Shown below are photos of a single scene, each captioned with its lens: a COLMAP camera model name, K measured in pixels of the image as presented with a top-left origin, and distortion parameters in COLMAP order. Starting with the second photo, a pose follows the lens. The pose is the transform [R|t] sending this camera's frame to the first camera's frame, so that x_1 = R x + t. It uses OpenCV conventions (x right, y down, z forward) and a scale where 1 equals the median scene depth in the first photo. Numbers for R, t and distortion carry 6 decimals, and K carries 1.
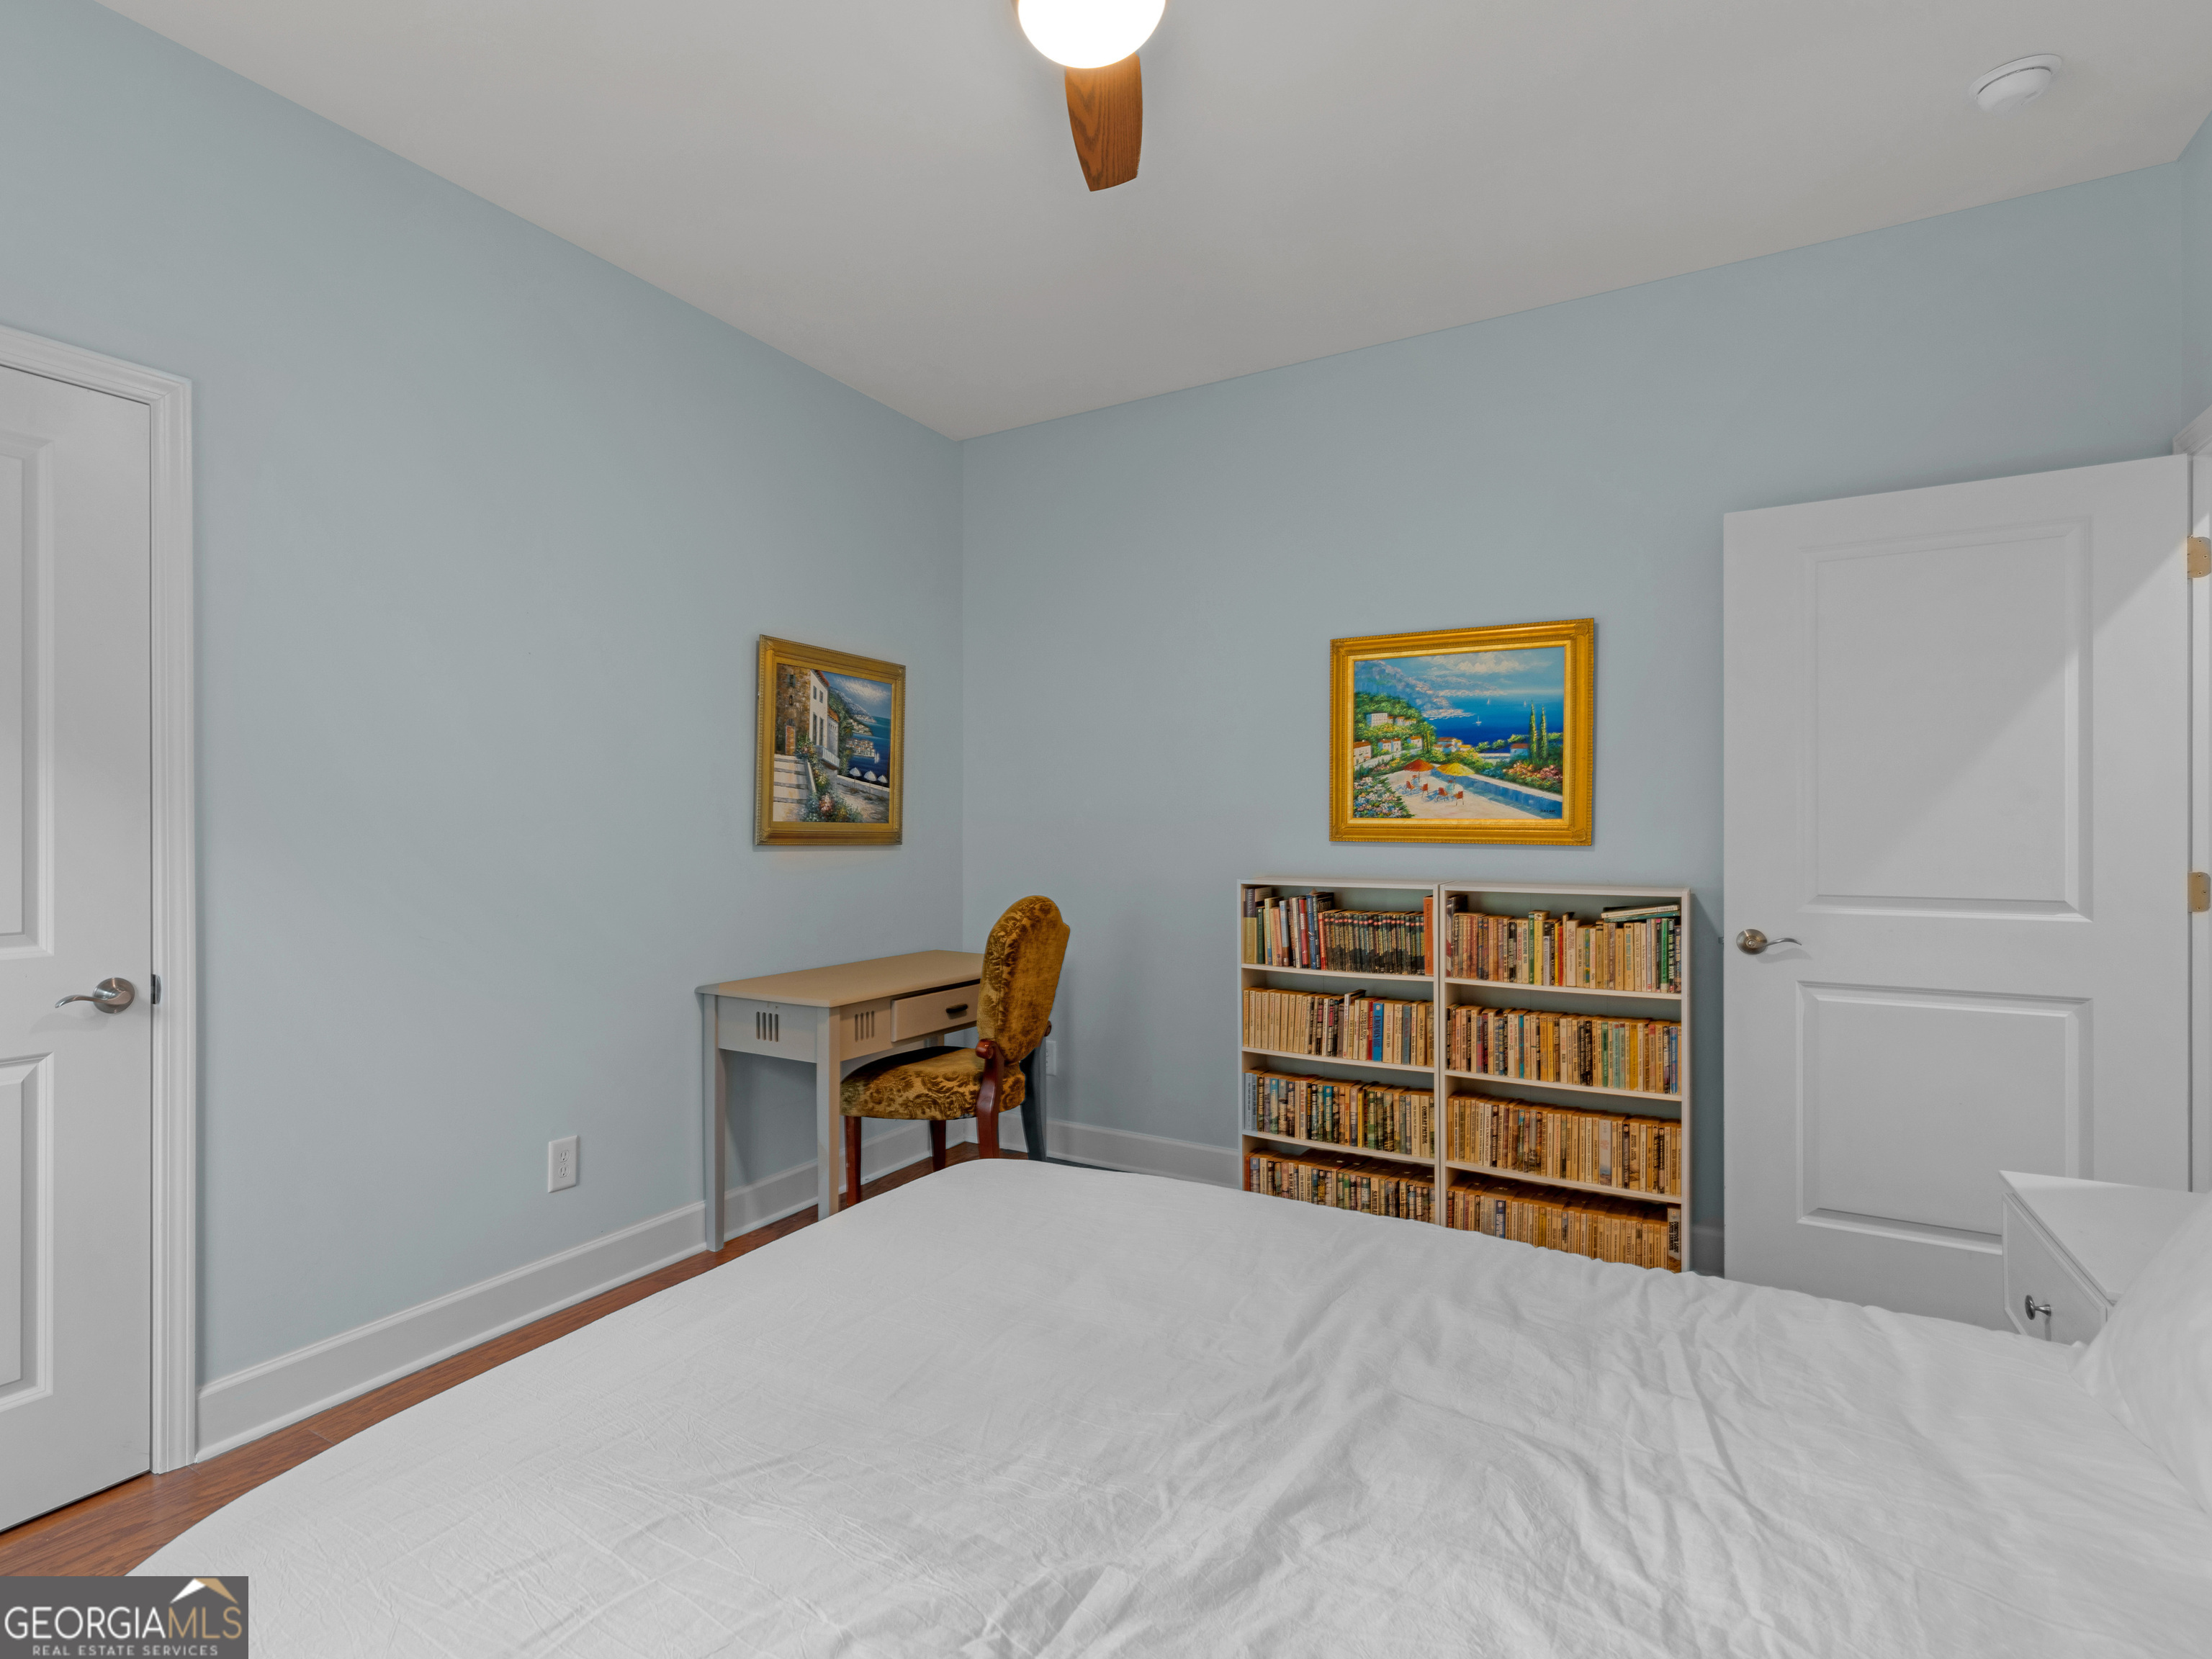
lens RADIAL K [[1056.0, 0, 1106.0], [0, 1056.0, 829.5], [0, 0, 1]] dist [-0.002467, -0.000114]
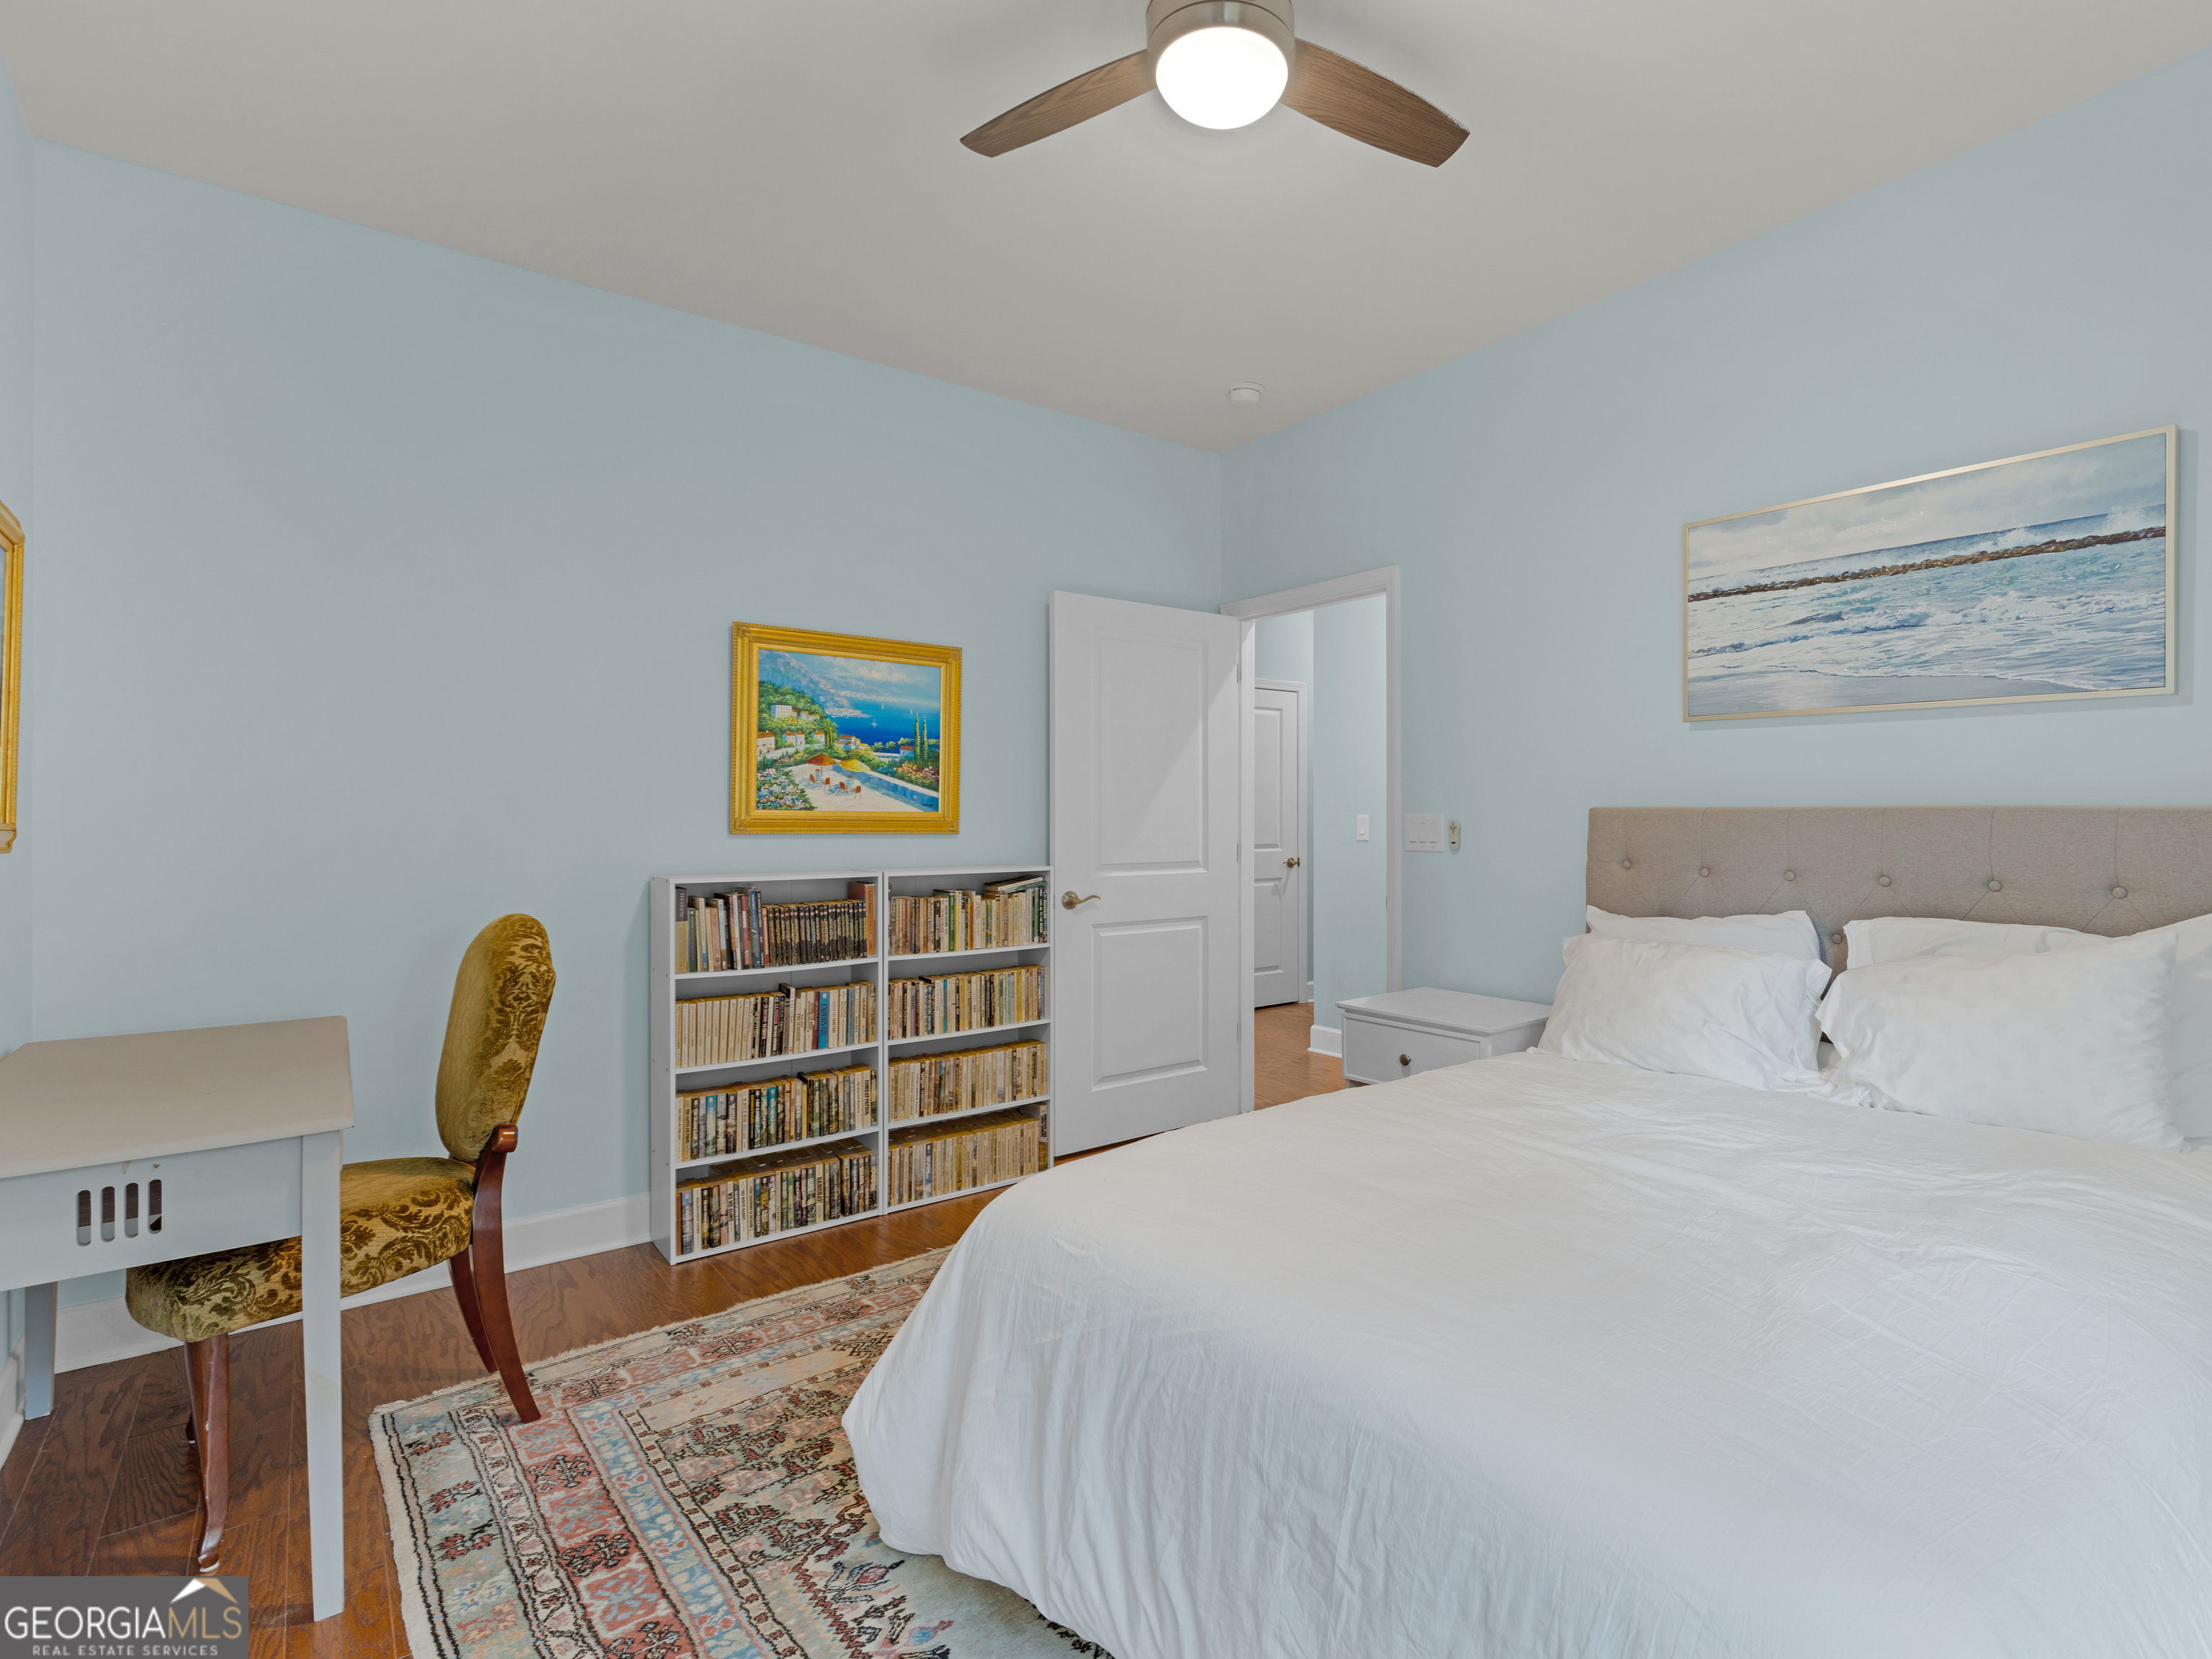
lens RADIAL K [[1029.9, 0, 1101.7], [0, 1029.9, 819.7], [0, 0, 1]] dist [0.000881, -0.000187]
pose [[0.415080, -0.000429, 0.909785, -0.532294], [0.005832, 0.999981, -0.002190, 0.002327], [-0.909766, 0.006215, 0.415074, 0.339626]]
